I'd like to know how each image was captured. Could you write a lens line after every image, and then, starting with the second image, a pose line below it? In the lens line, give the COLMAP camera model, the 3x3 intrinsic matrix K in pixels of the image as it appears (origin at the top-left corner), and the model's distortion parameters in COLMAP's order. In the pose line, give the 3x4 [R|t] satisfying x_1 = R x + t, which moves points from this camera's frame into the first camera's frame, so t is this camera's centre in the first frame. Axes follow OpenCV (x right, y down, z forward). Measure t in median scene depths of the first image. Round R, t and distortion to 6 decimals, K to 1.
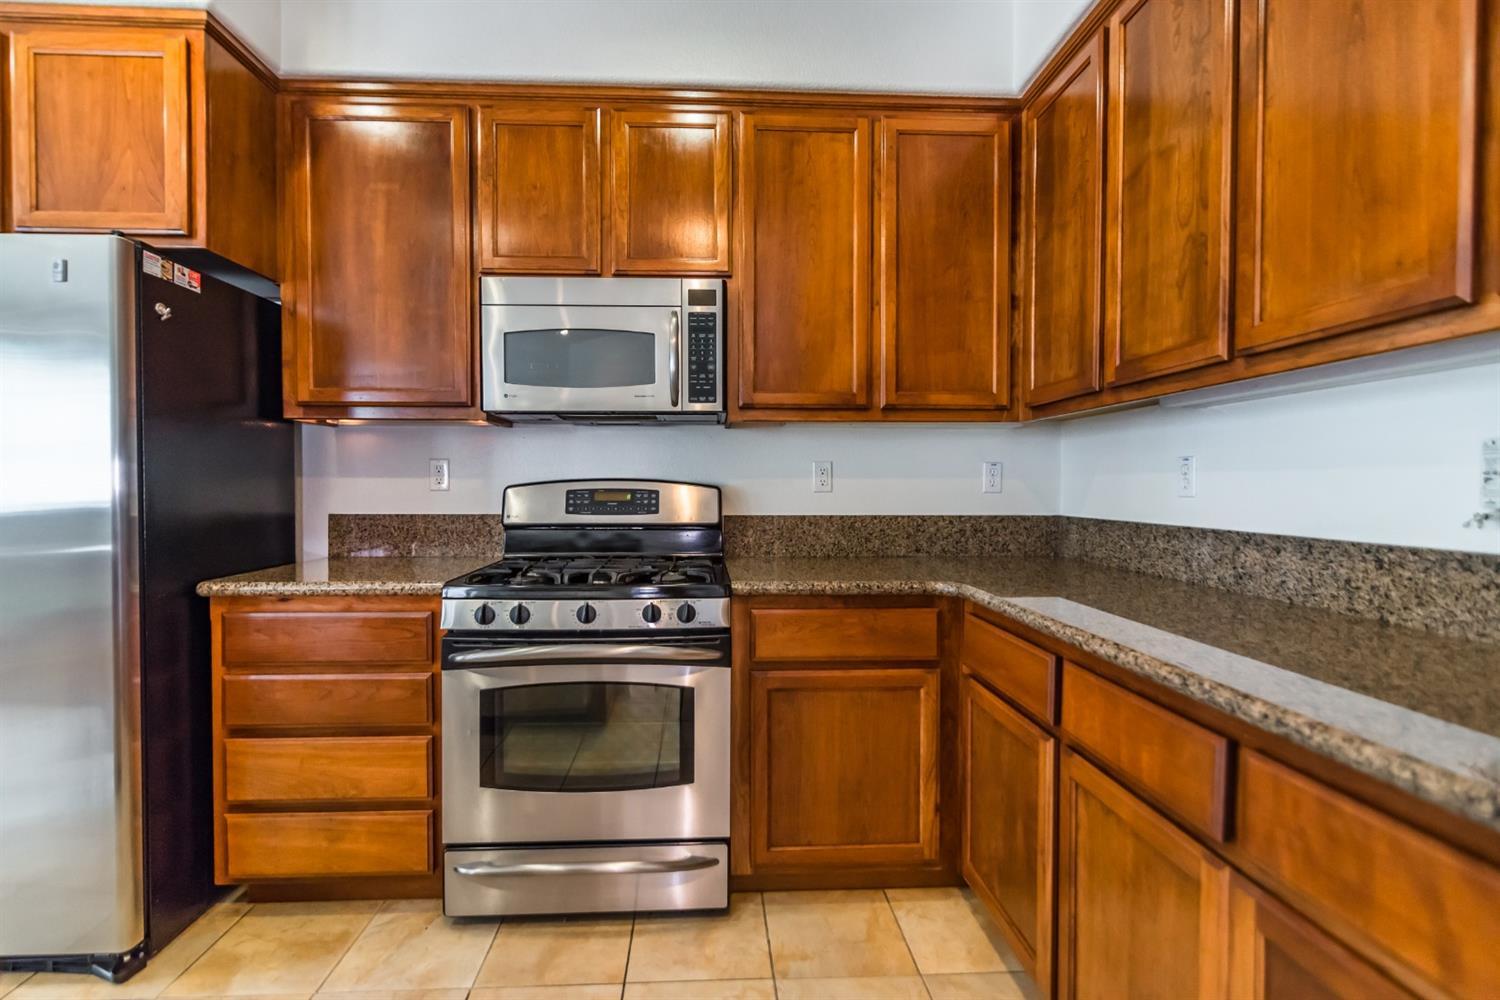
lens RADIAL K [[687.0, 0, 744.6], [0, 687.0, 495.2], [0, 0, 1]] dist [-0.013231, -0.002025]
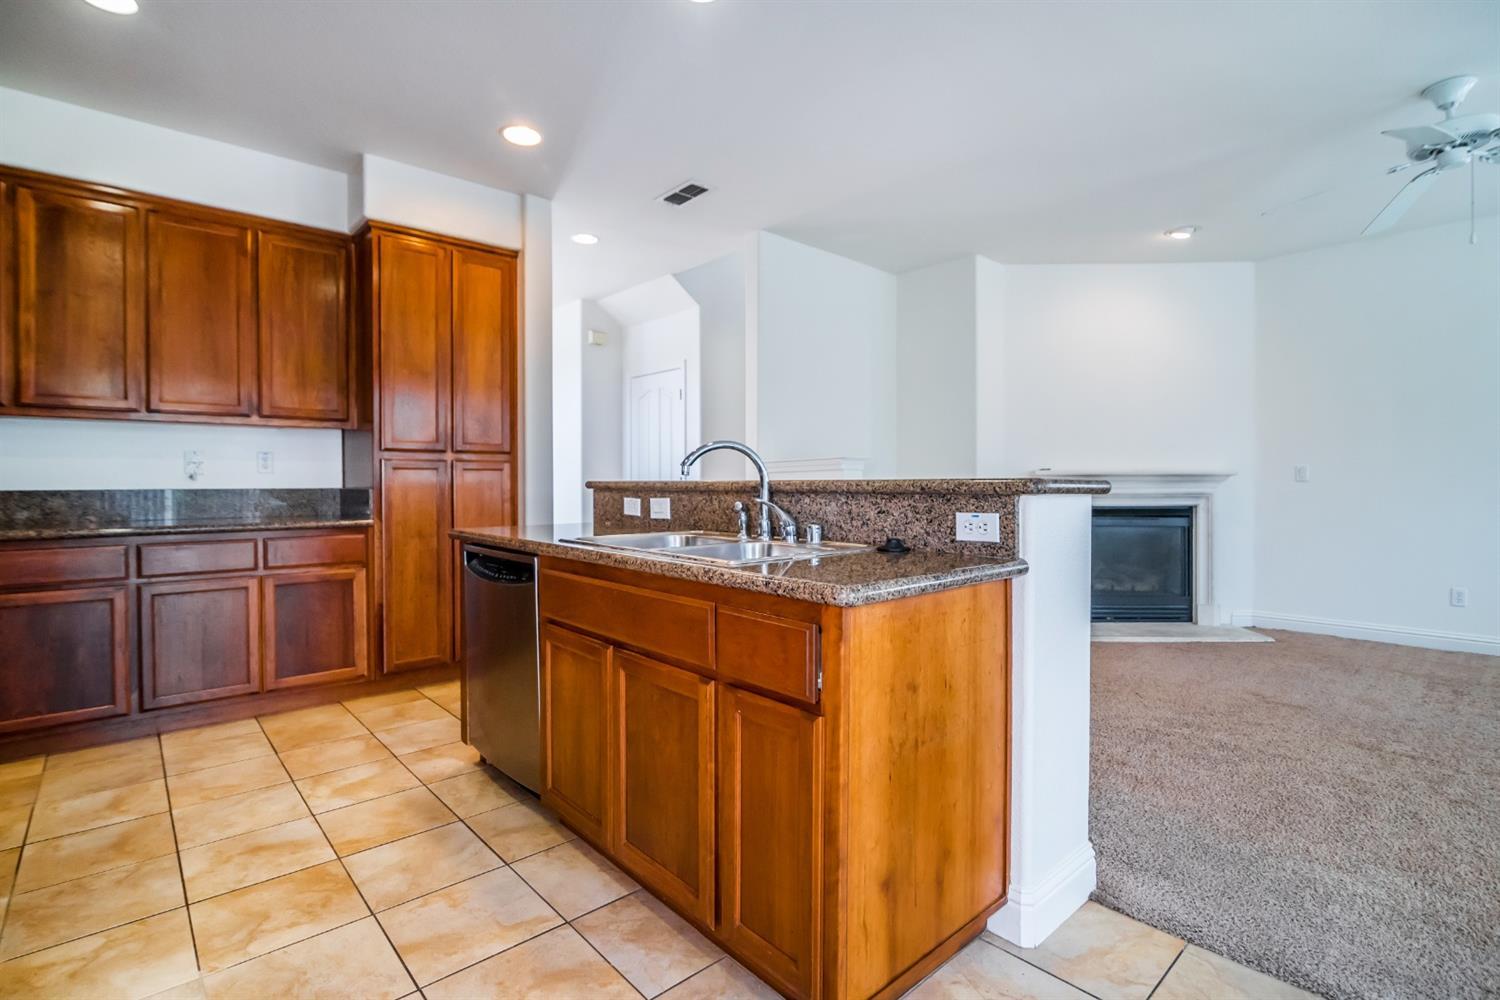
lens RADIAL K [[687.0, 0, 721.8], [0, 687.0, 490.7], [0, 0, 1]] dist [-0.013231, -0.002025]
pose [[-0.621807, -0.012495, 0.783070, -1.641524], [0.011413, 0.999622, 0.025013, 0.026451], [-0.783087, 0.024491, -0.621430, 0.616965]]
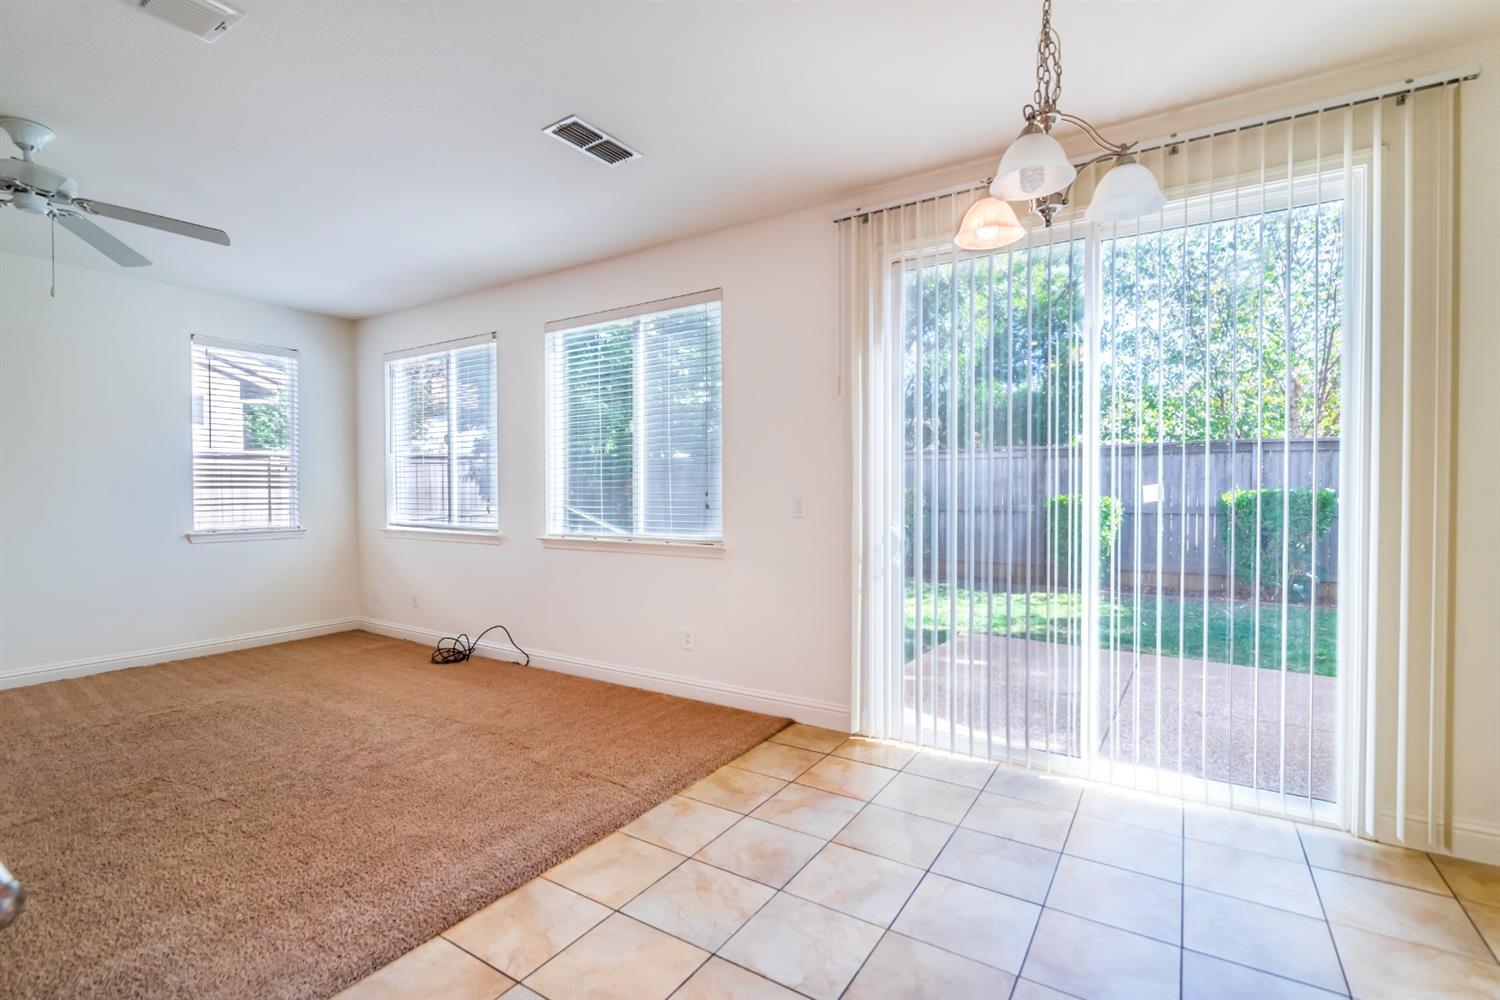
lens RADIAL K [[687.0, 0, 760.5], [0, 687.0, 503.6], [0, 0, 1]] dist [-0.013231, -0.002025]
pose [[-0.572996, 0.015160, -0.819418, -1.201486], [-0.012473, 0.999552, 0.027215, -0.050473], [0.819463, 0.025815, -0.572550, 0.577177]]
